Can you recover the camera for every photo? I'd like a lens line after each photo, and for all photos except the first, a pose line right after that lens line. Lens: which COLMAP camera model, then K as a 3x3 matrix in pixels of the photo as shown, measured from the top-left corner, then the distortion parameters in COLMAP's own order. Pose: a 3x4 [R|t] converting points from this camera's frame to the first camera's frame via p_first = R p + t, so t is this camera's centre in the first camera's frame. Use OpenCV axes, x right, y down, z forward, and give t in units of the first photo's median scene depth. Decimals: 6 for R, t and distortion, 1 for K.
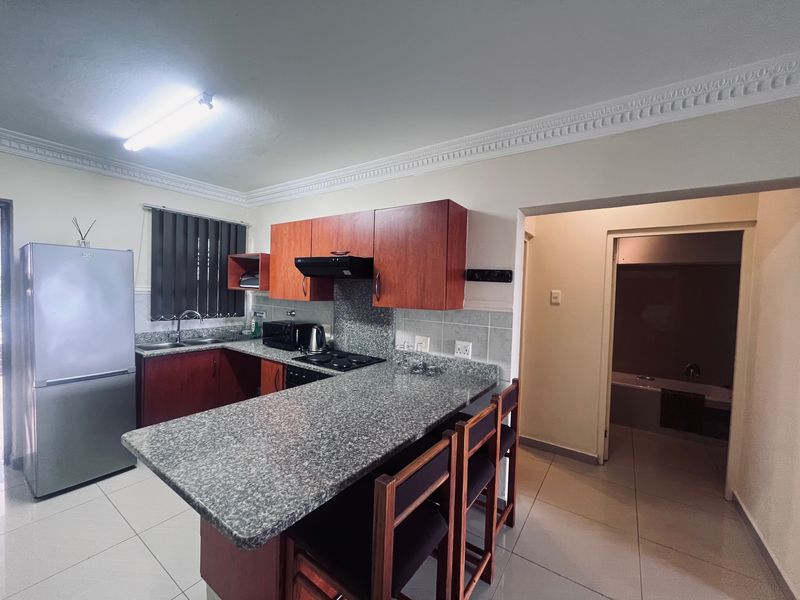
lens RADIAL K [[324.9, 0, 400.0], [0, 324.9, 300.0], [0, 0, 1]] dist [-0.002407, -0.000398]
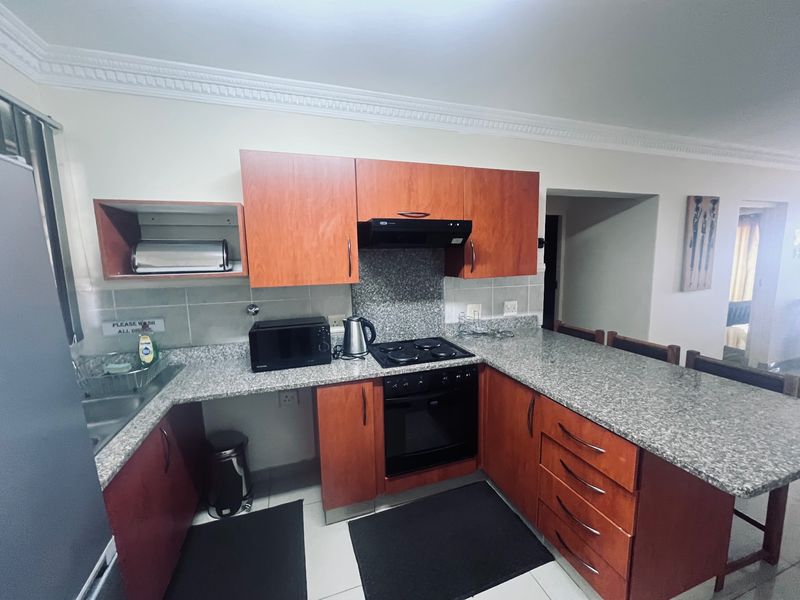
lens RADIAL K [[324.9, 0, 400.0], [0, 324.9, 300.0], [0, 0, 1]] dist [-0.002407, -0.000398]
pose [[0.597406, -0.149445, 0.787891, -0.905067], [0.066079, 0.988315, 0.137357, -0.057527], [-0.799212, -0.029995, 0.600300, 0.608972]]
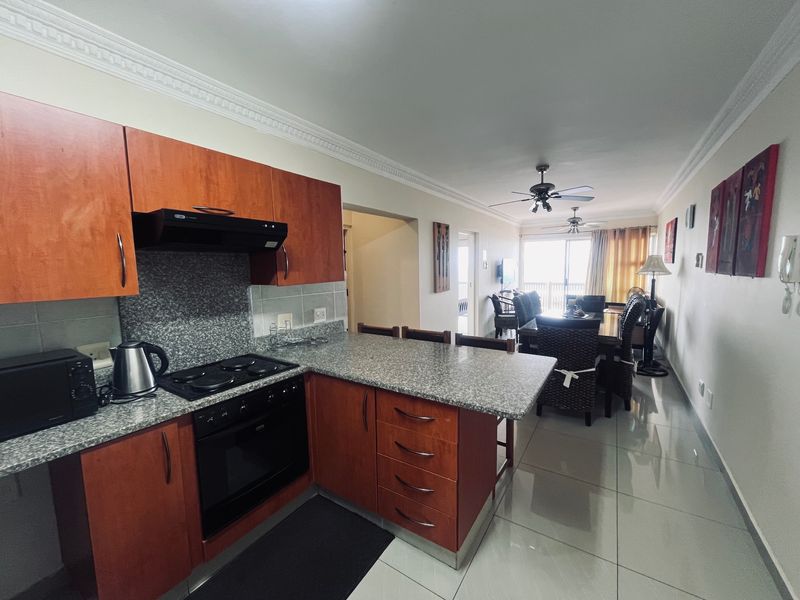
lens RADIAL K [[324.9, 0, 400.0], [0, 324.9, 300.0], [0, 0, 1]] dist [-0.002407, -0.000398]
pose [[-0.020270, -0.134139, 0.990755, -0.923437], [0.048770, 0.989646, 0.134987, -0.042652], [-0.998604, 0.051055, -0.013518, 0.707147]]
